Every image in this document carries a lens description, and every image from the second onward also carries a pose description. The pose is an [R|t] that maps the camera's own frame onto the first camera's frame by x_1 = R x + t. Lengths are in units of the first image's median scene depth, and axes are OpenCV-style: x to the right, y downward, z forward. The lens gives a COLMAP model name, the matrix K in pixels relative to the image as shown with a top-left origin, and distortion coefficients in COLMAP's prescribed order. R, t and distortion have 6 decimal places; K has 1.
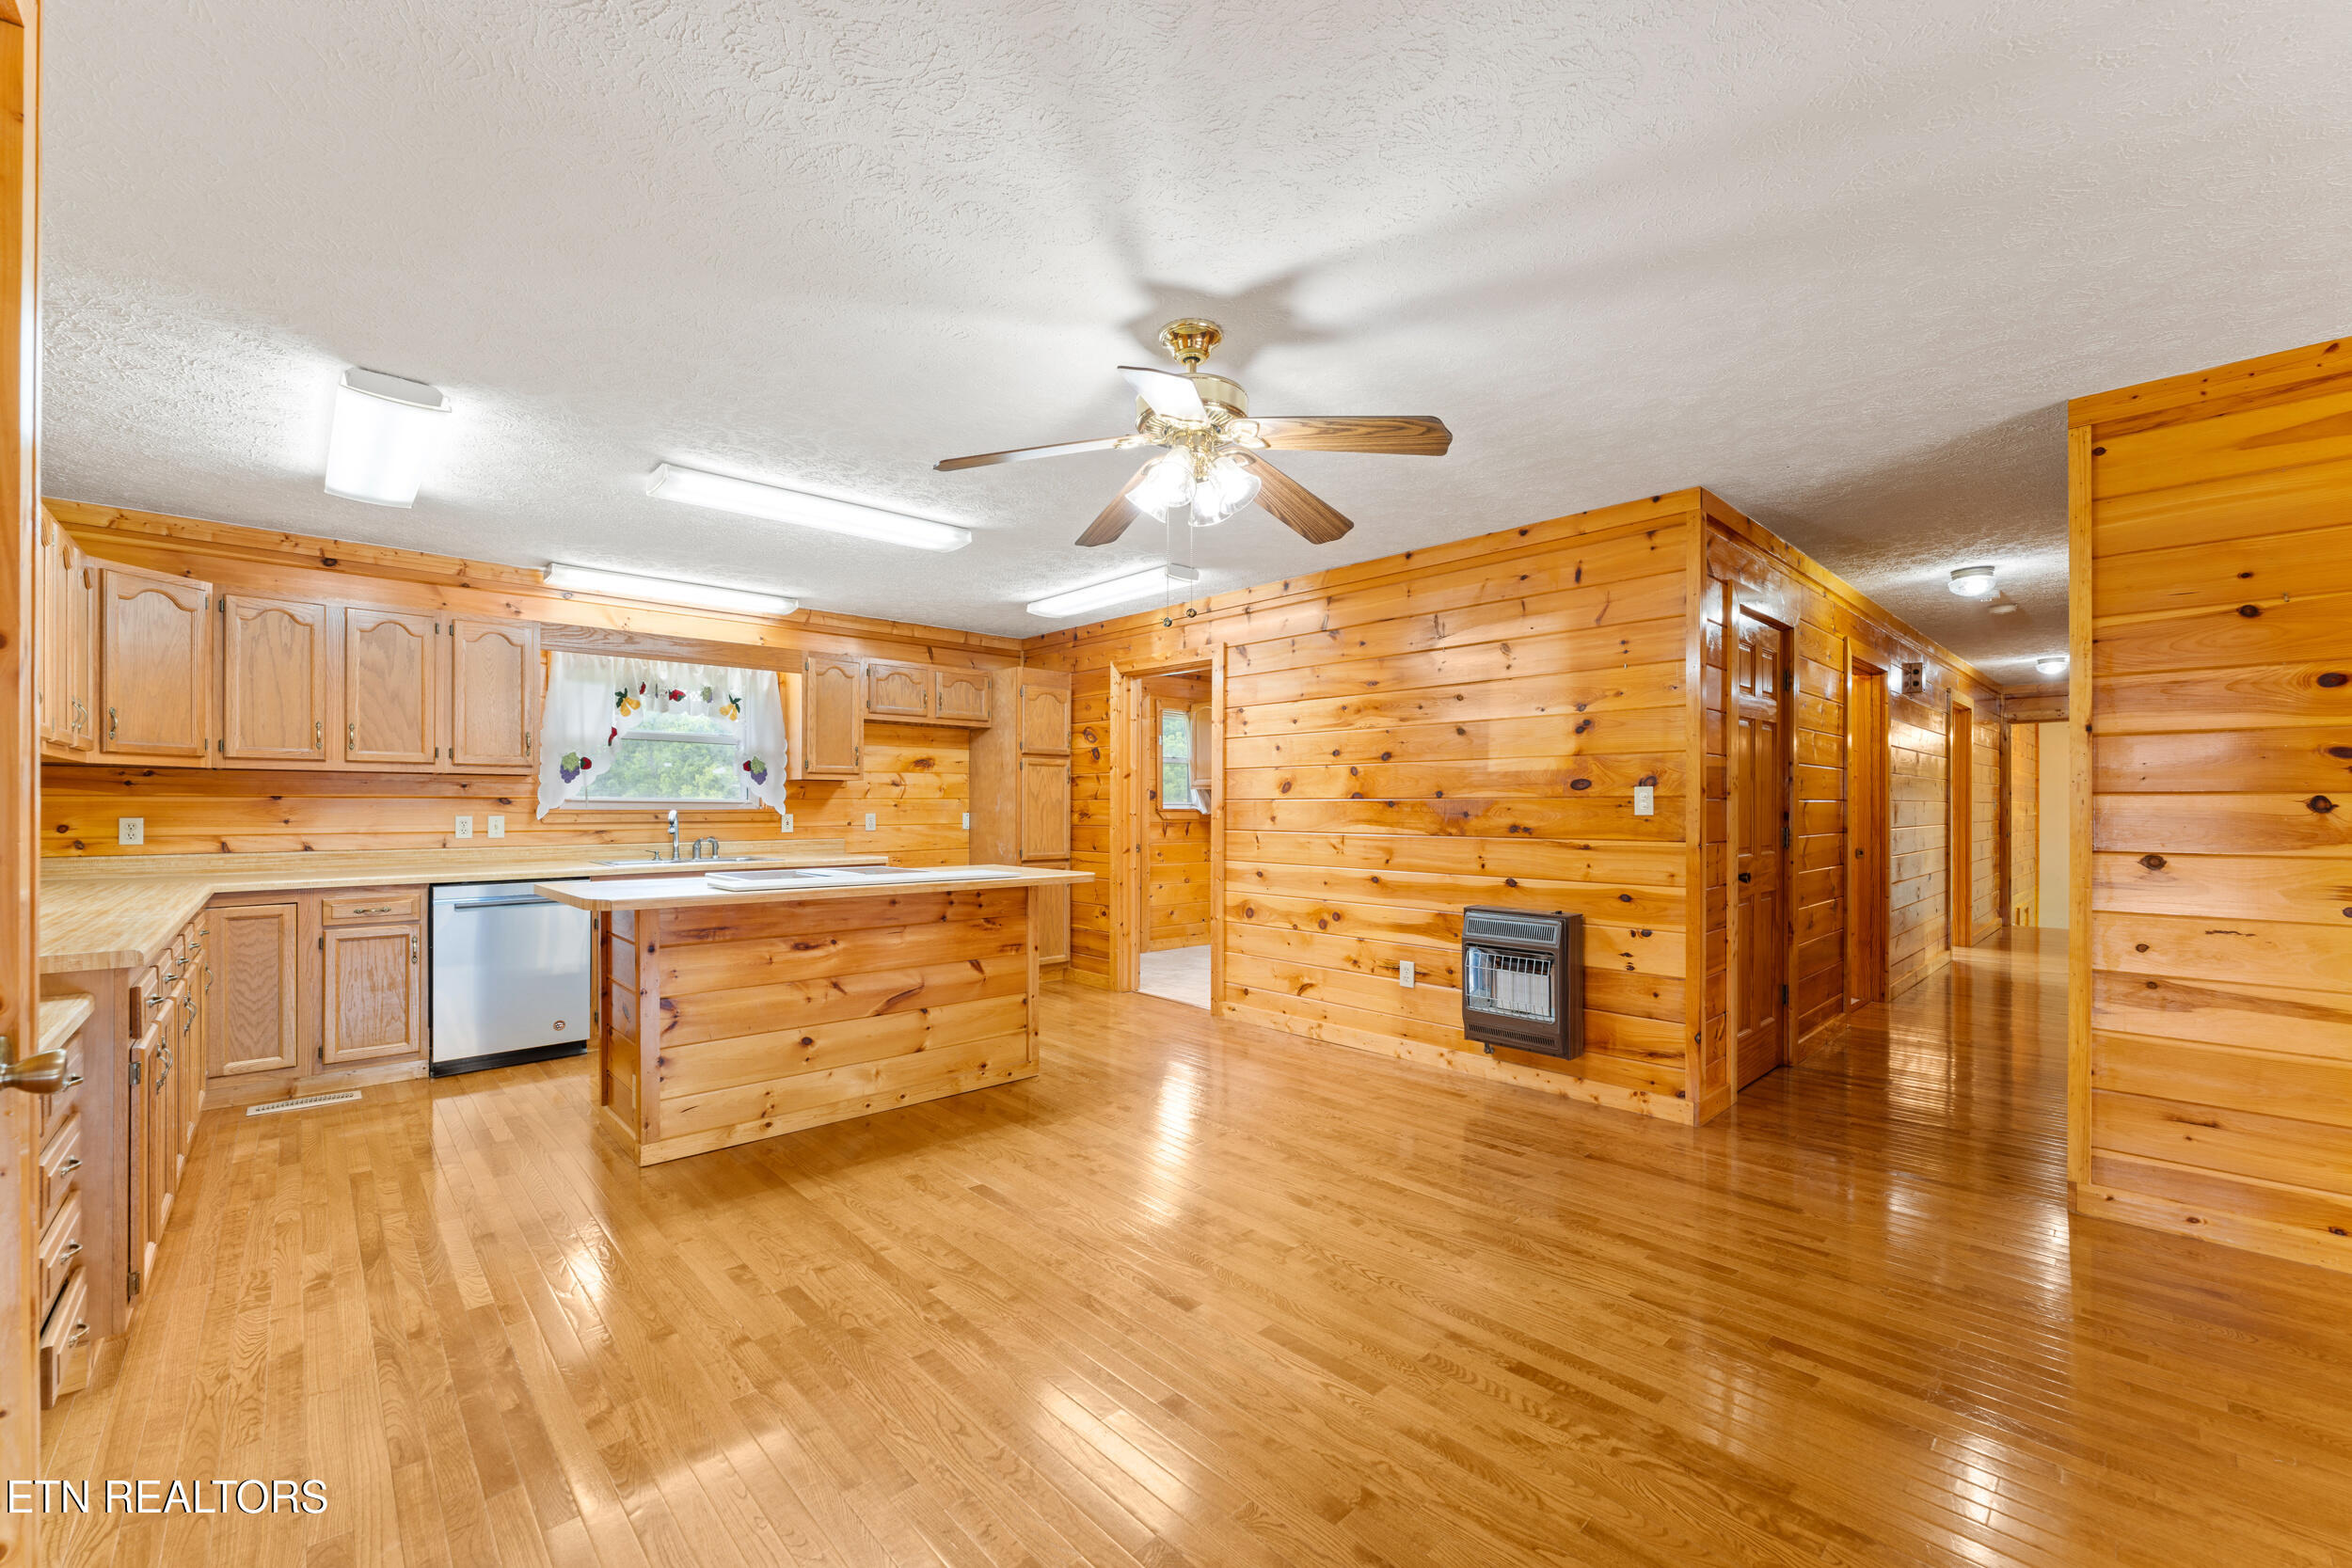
lens RADIAL K [[945.7, 0, 1174.3], [0, 945.7, 803.5], [0, 0, 1]] dist [-0.000081, -0.000164]
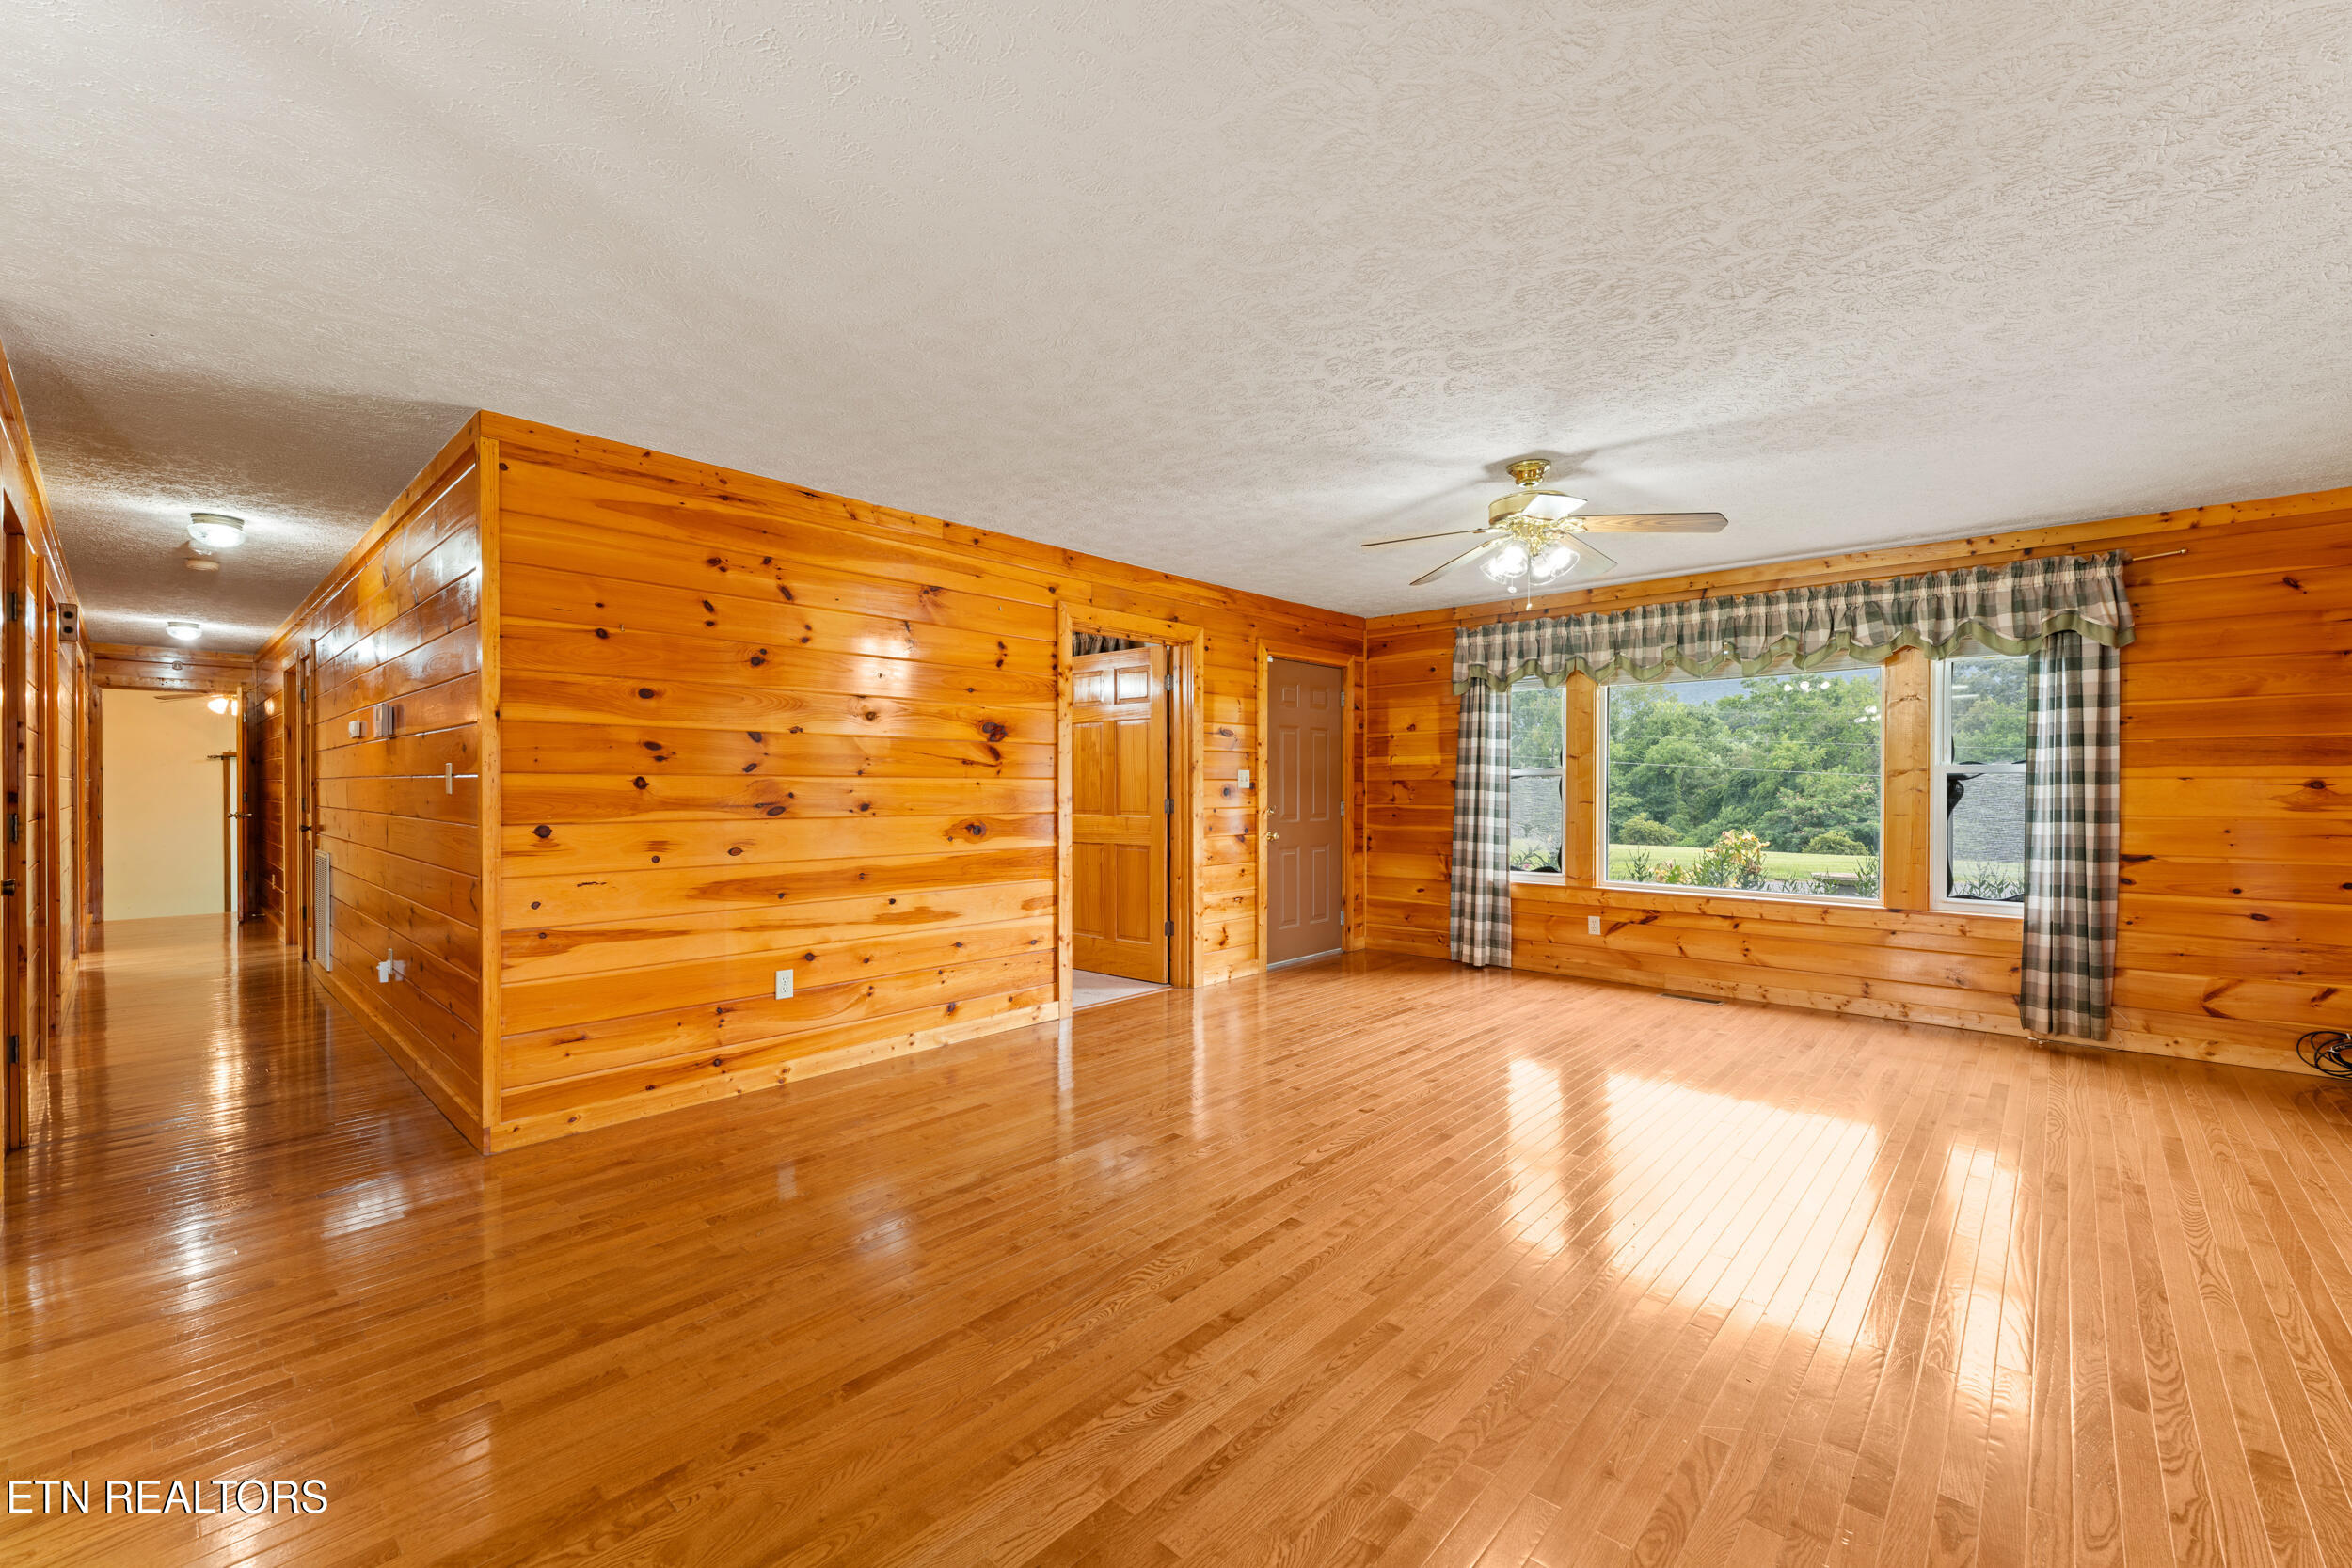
lens RADIAL K [[964.8, 0, 1174.3], [0, 964.8, 792.1], [0, 0, 1]] dist [0.001640, -0.000311]
pose [[-0.078036, -0.008134, 0.996917, -0.146229], [-0.004318, 0.999960, 0.007821, -0.000189], [-0.996941, -0.003695, -0.078068, 0.193921]]
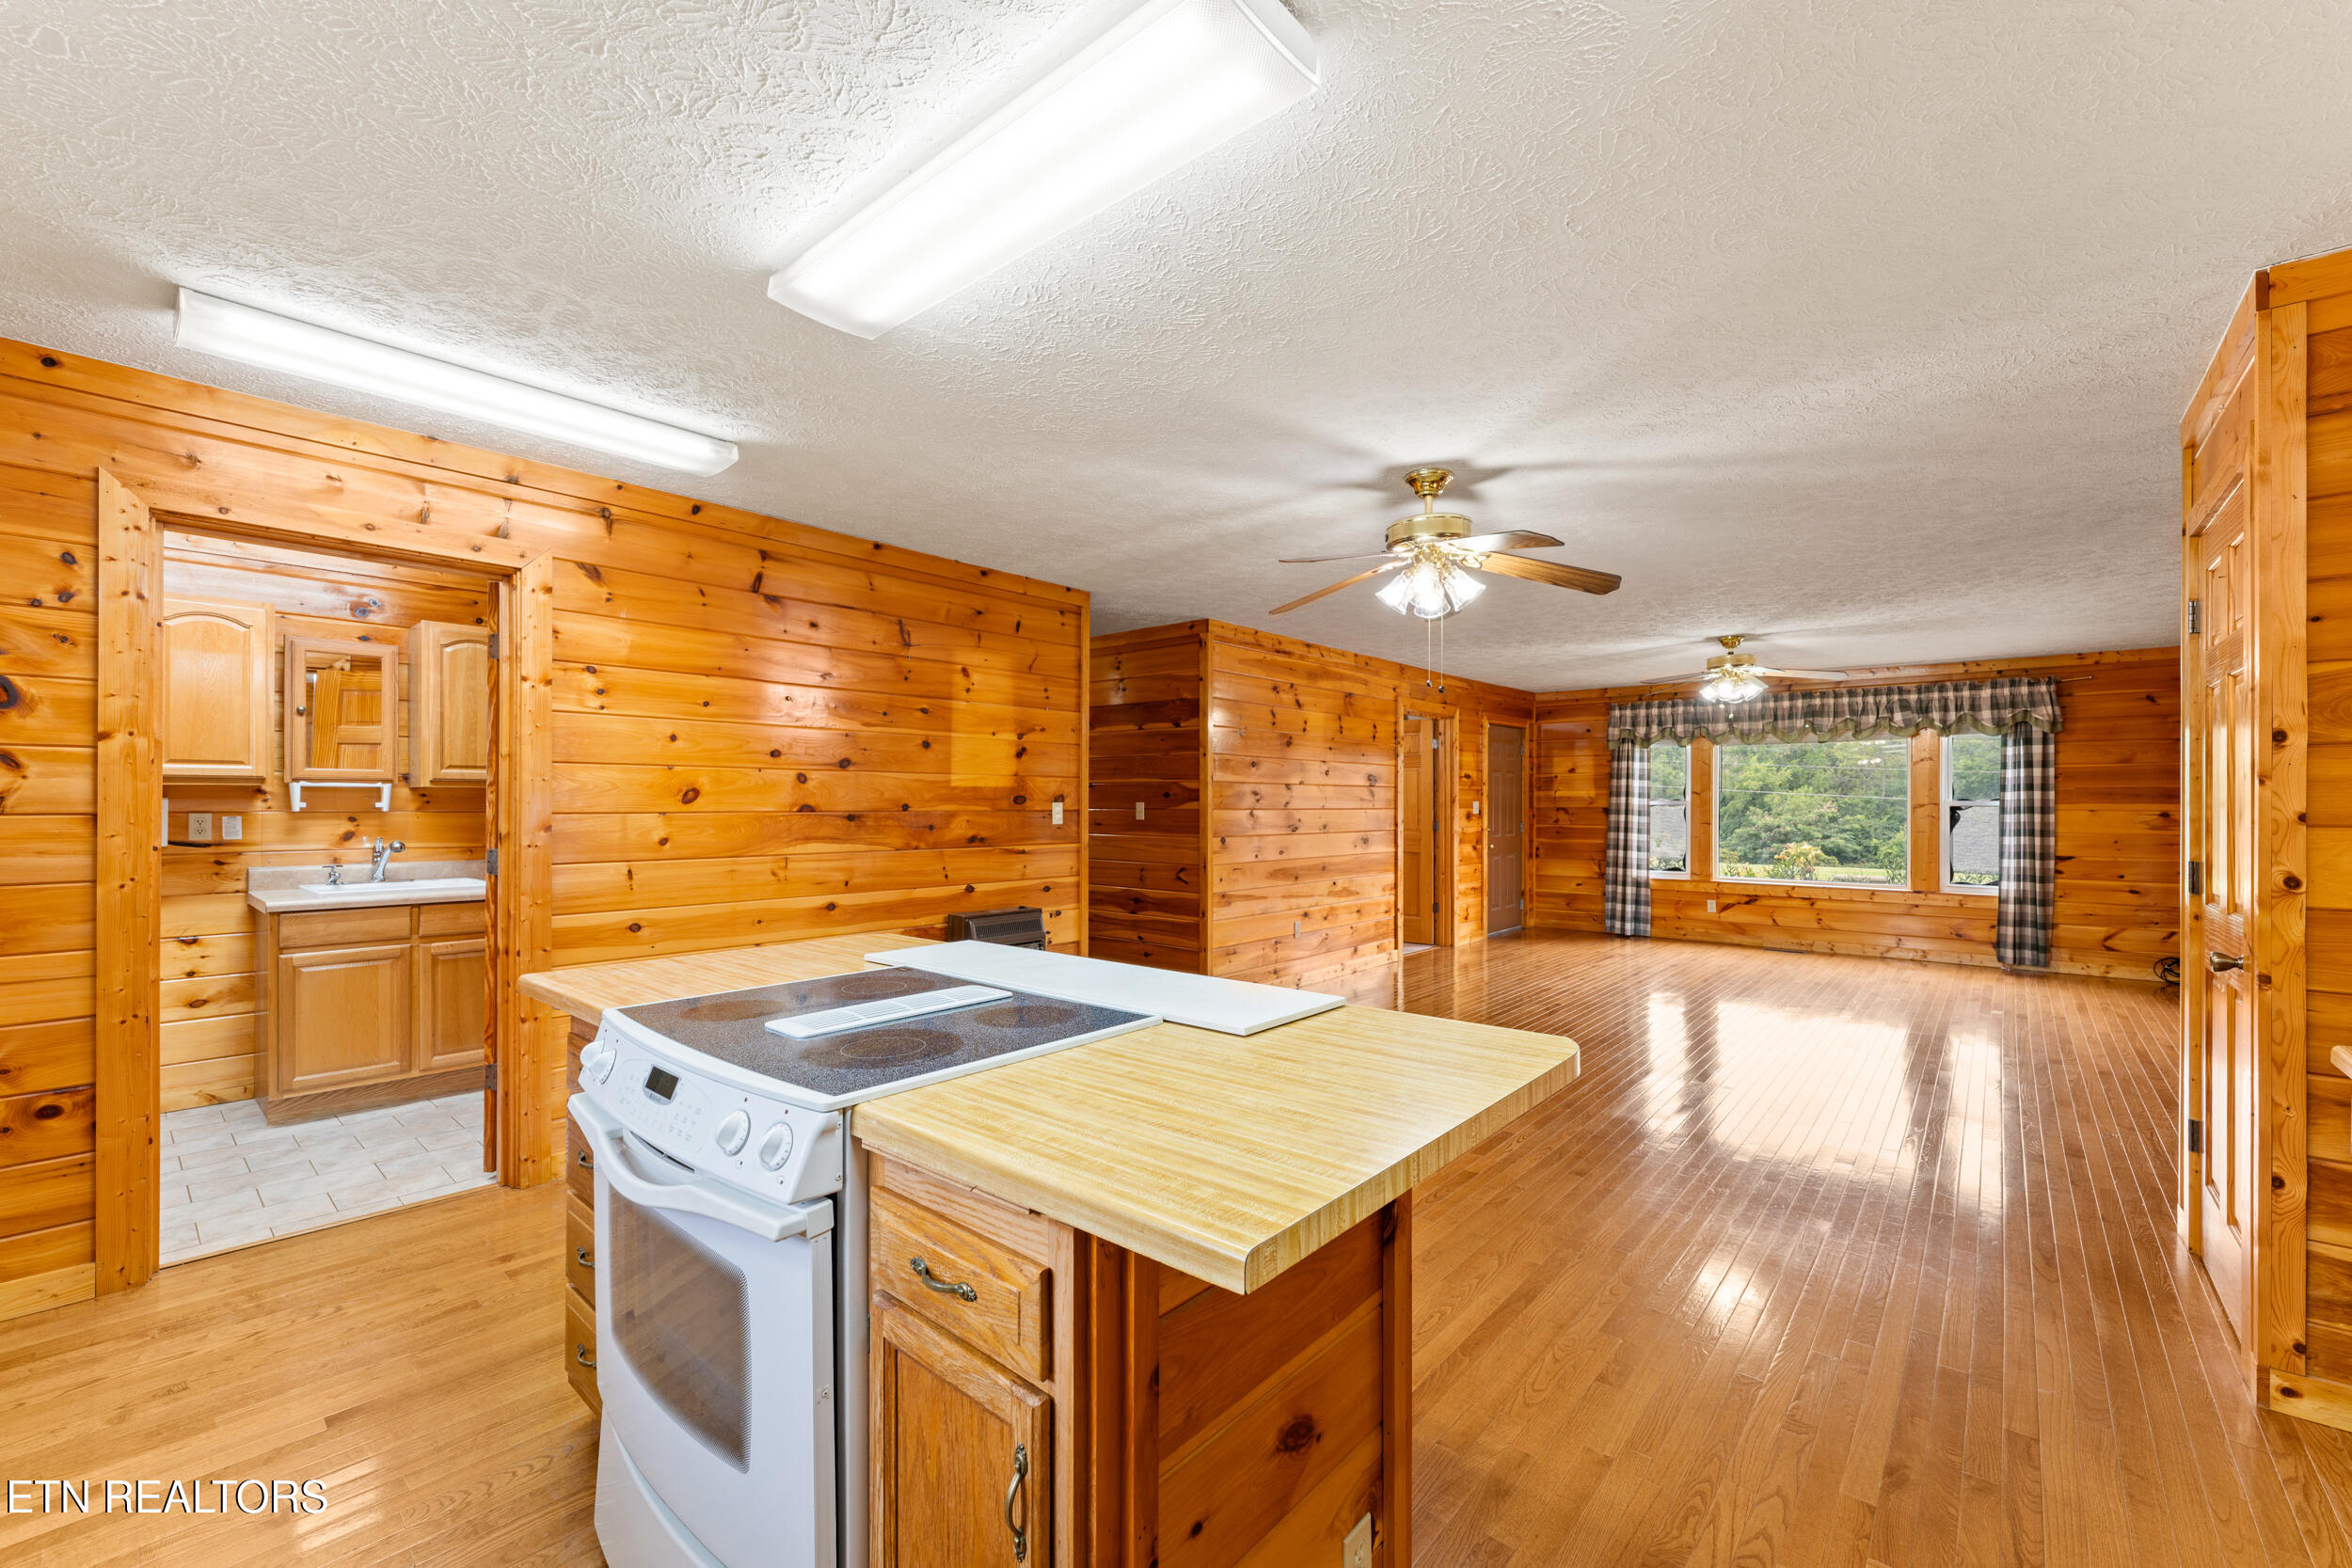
lens RADIAL K [[945.7, 0, 1174.3], [0, 945.7, 803.5], [0, 0, 1]] dist [-0.000081, -0.000164]
pose [[-0.098209, -0.001974, 0.995164, -0.726746], [-0.005728, 0.999983, 0.001419, -0.016899], [-0.995149, -0.005561, -0.098219, 0.842416]]
